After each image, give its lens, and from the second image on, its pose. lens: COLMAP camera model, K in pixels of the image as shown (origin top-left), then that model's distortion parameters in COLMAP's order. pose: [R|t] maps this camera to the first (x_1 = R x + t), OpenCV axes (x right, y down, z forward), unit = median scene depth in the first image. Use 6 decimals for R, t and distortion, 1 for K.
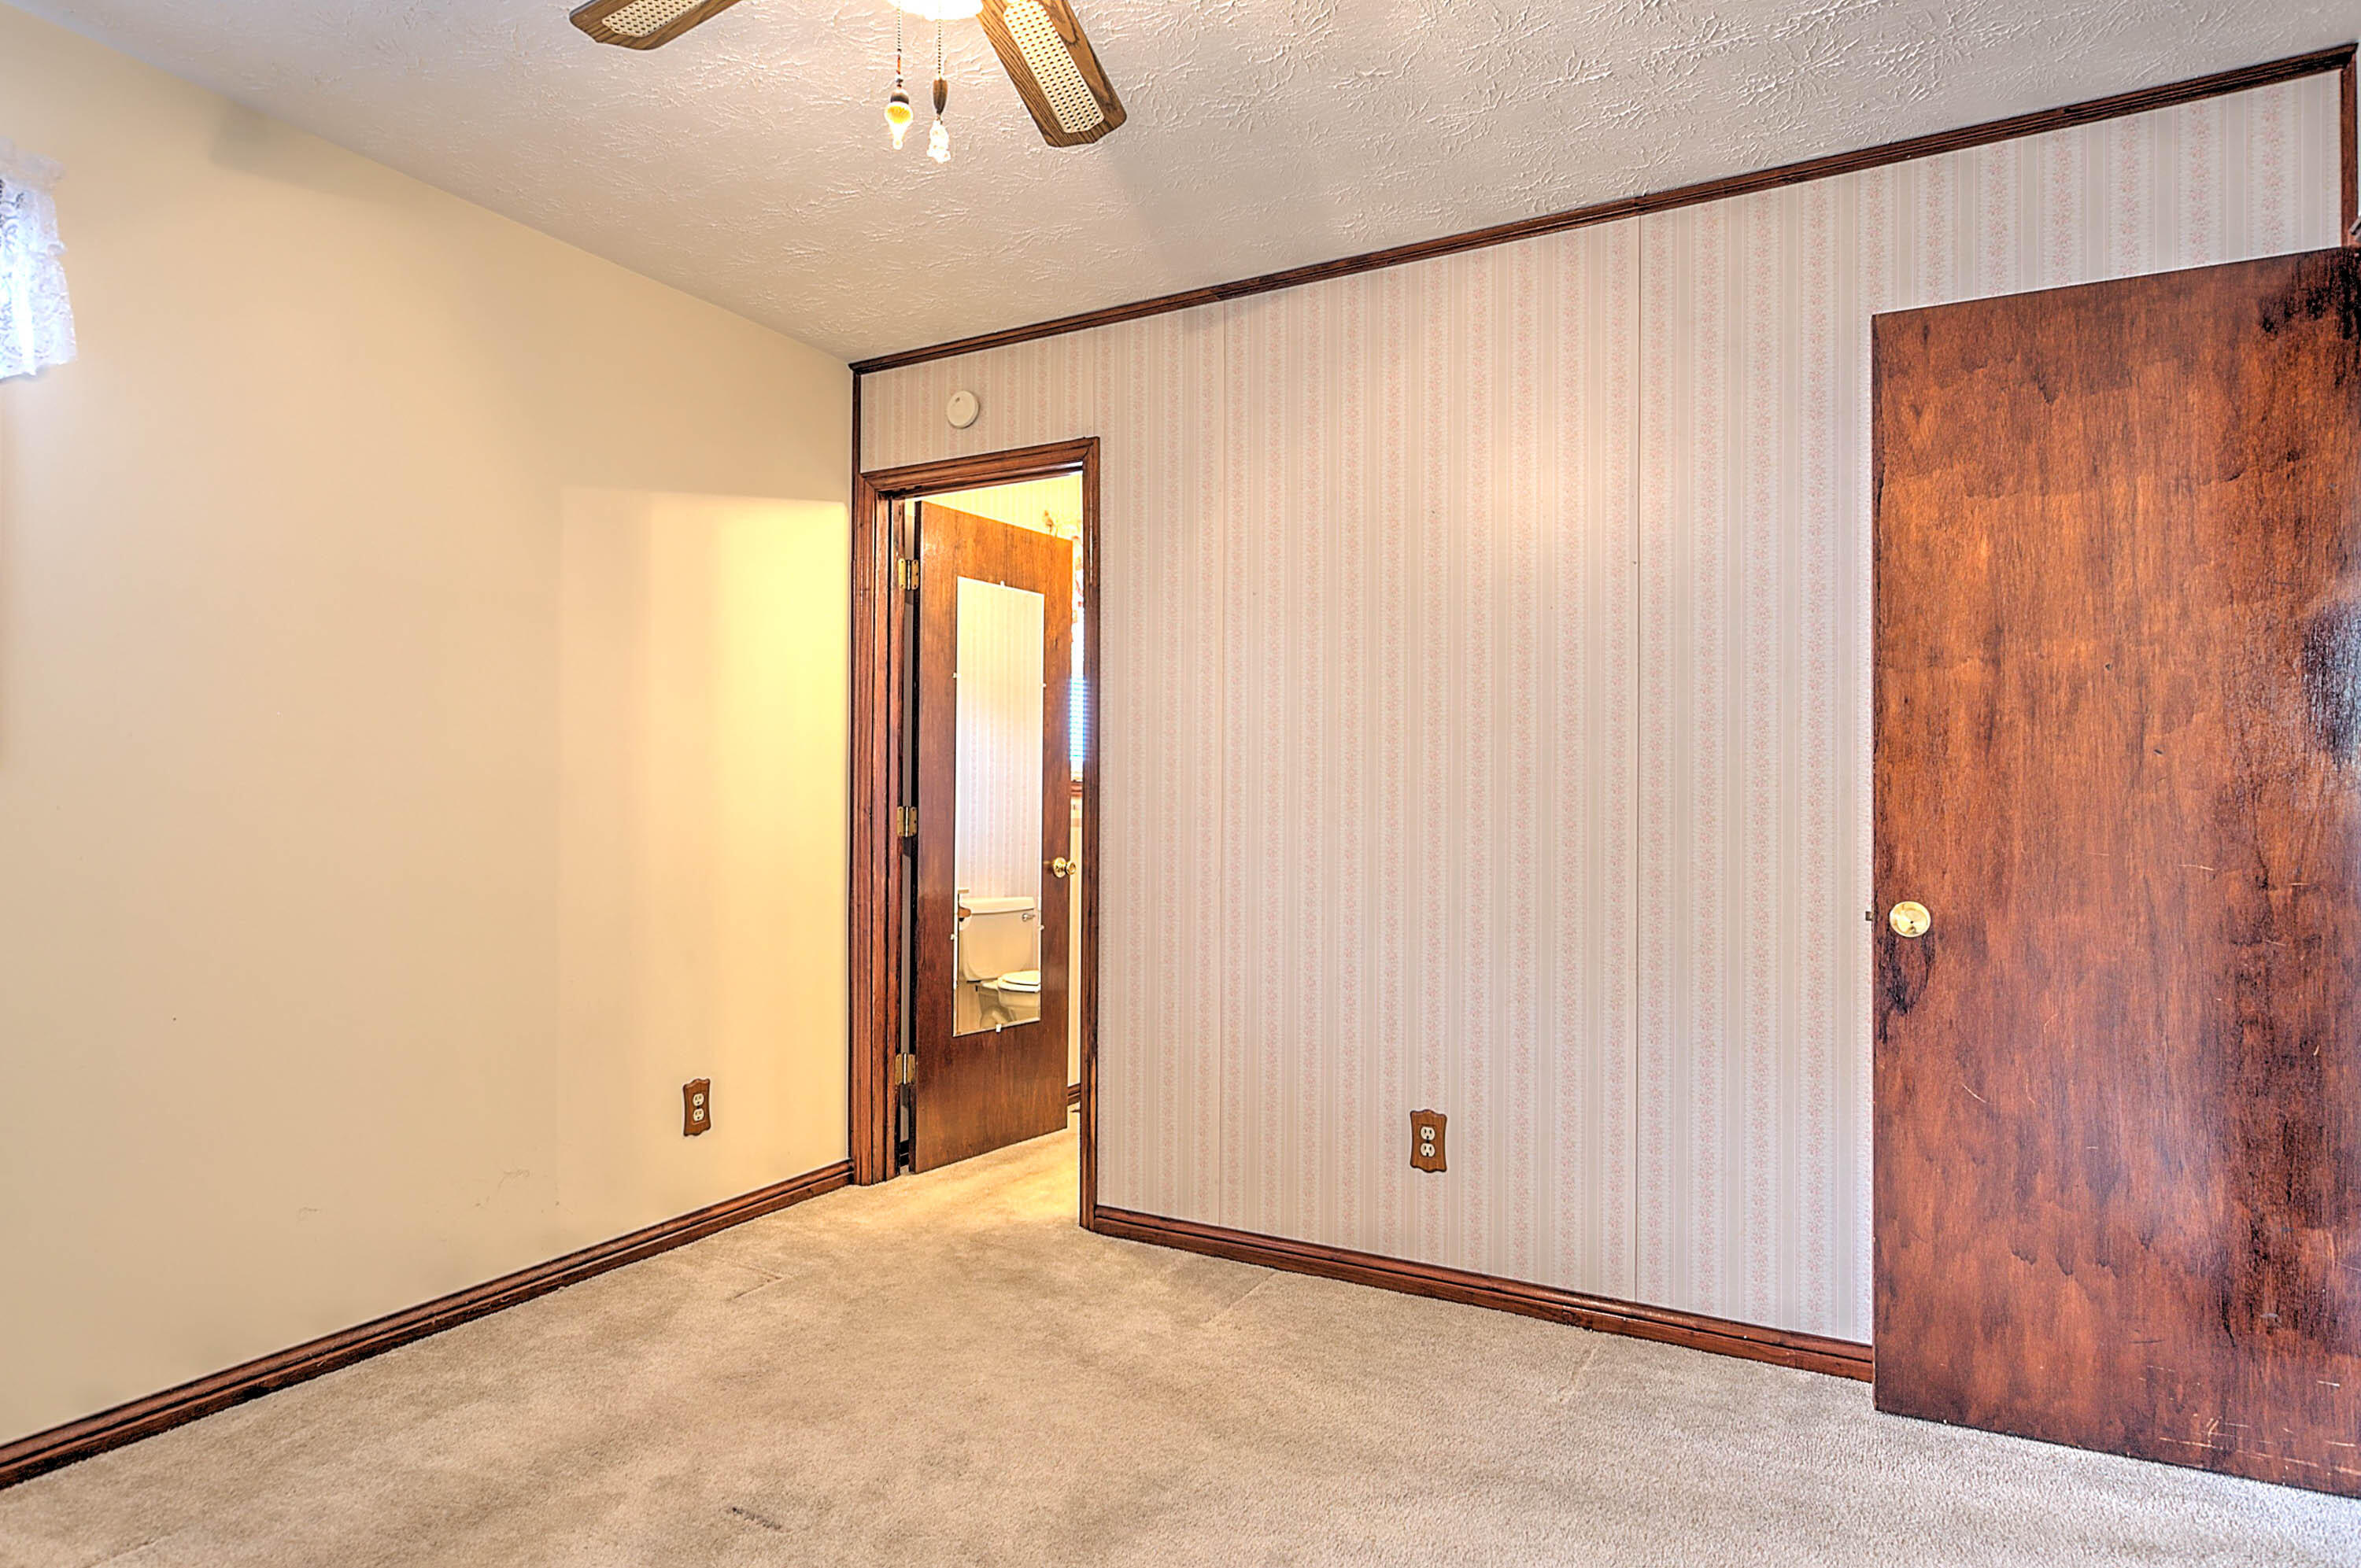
lens RADIAL K [[1295.0, 0, 1170.9], [0, 1295.0, 796.0], [0, 0, 1]] dist [-0.006988, 0.006642]
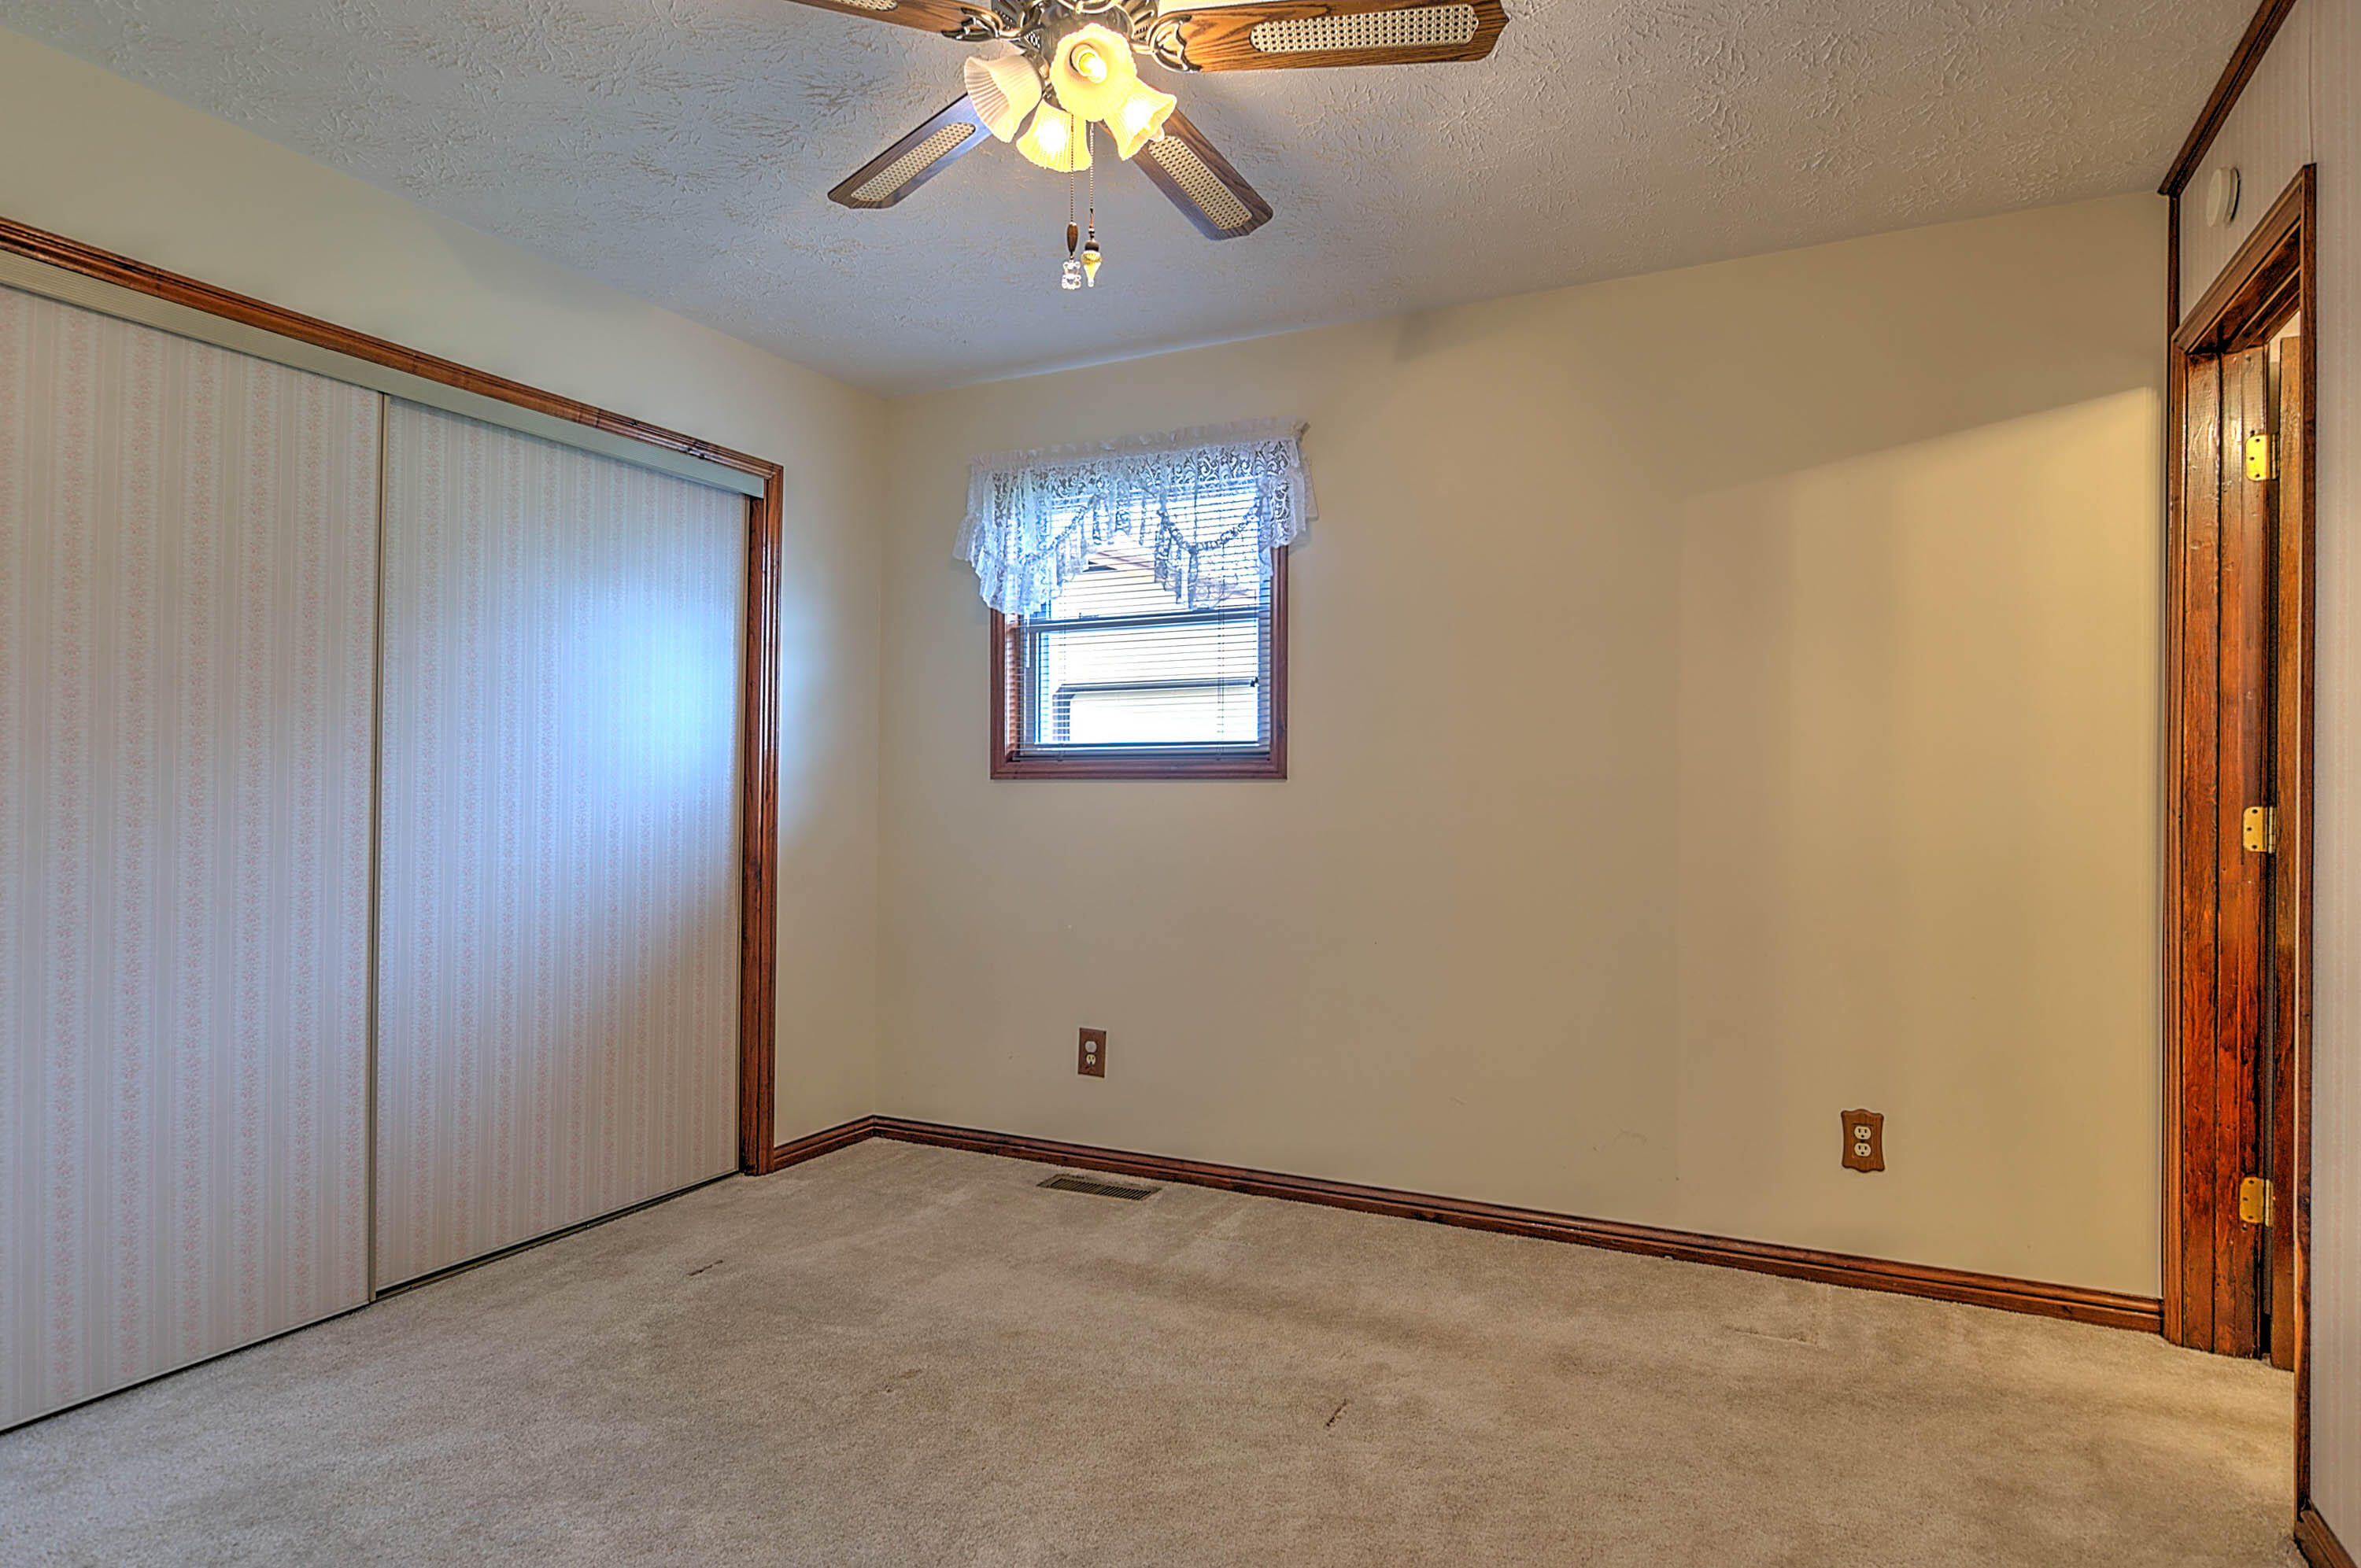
lens RADIAL K [[1295.0, 0, 1194.5], [0, 1295.0, 788.3], [0, 0, 1]] dist [-0.006988, 0.006642]
pose [[0.052199, -0.014011, -0.998538, 0.575698], [0.000857, 0.999902, -0.013985, 0.008953], [0.998636, -0.000126, 0.052206, 0.554180]]
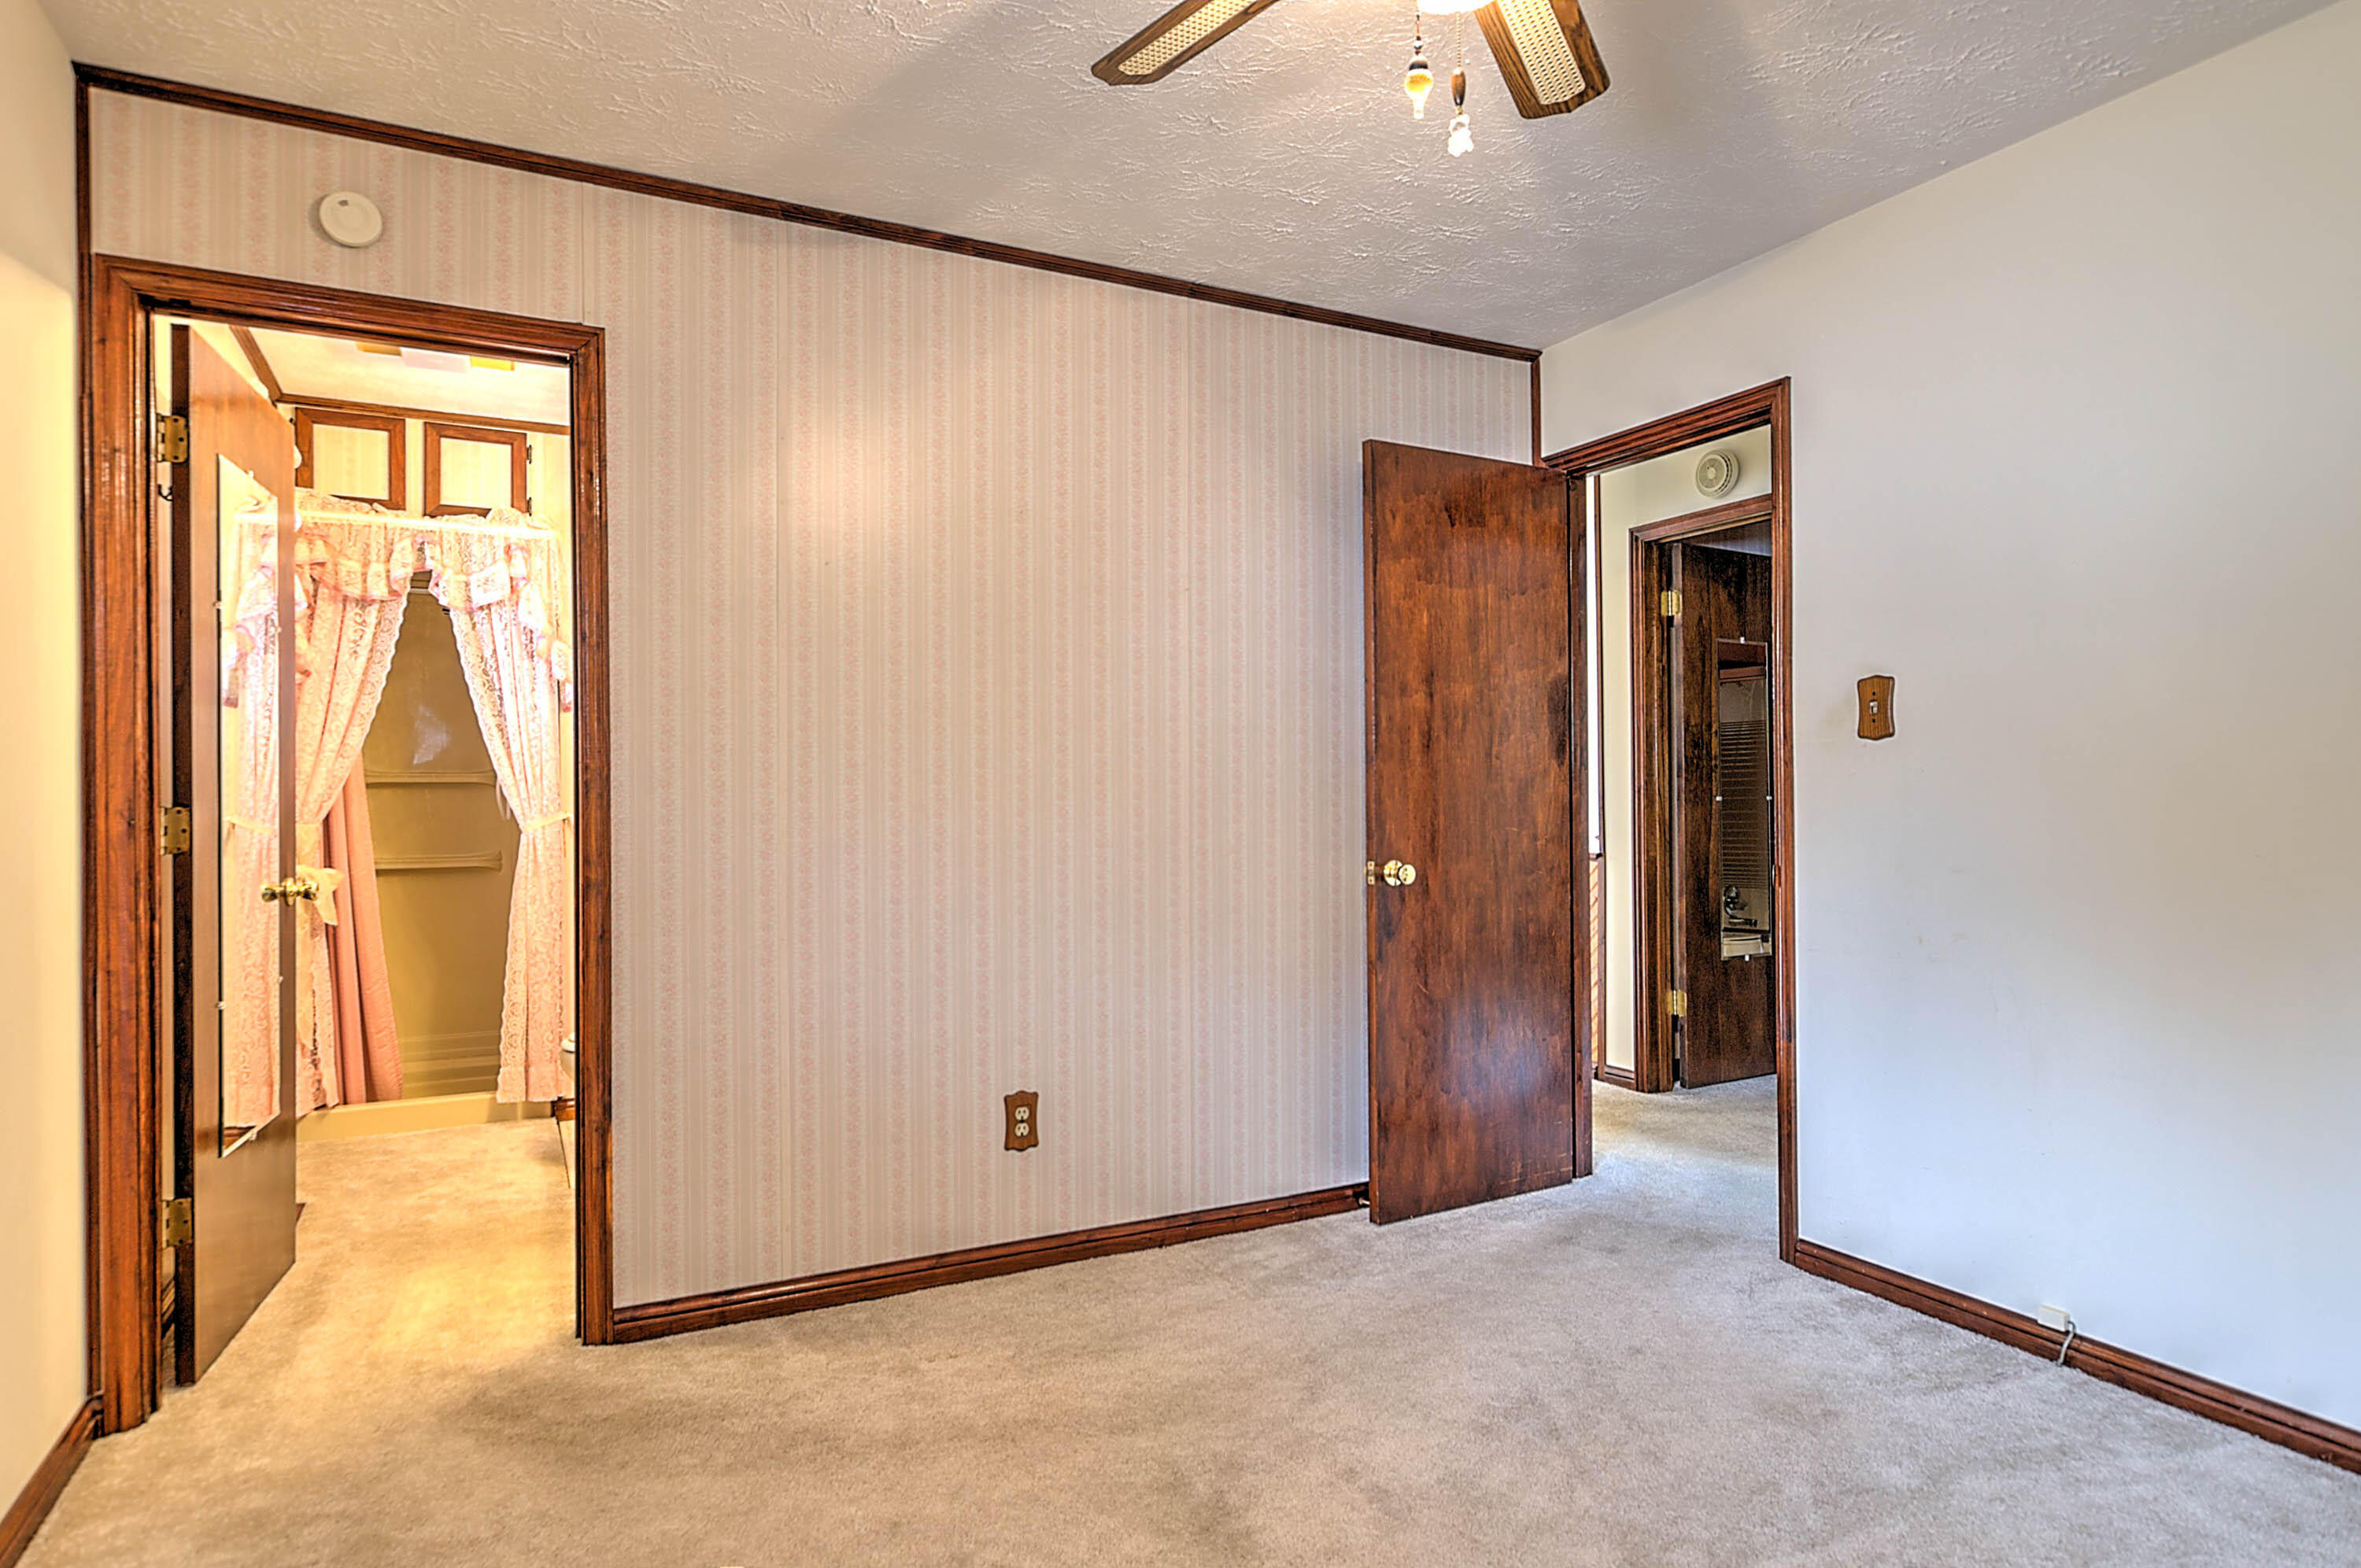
lens RADIAL K [[1295.0, 0, 1168.9], [0, 1295.0, 793.6], [0, 0, 1]] dist [-0.006988, 0.006642]
pose [[0.562442, -0.007534, 0.826802, -0.597618], [0.003104, 0.999971, 0.007000, -0.001740], [-0.826831, -0.001371, 0.562449, 0.326290]]
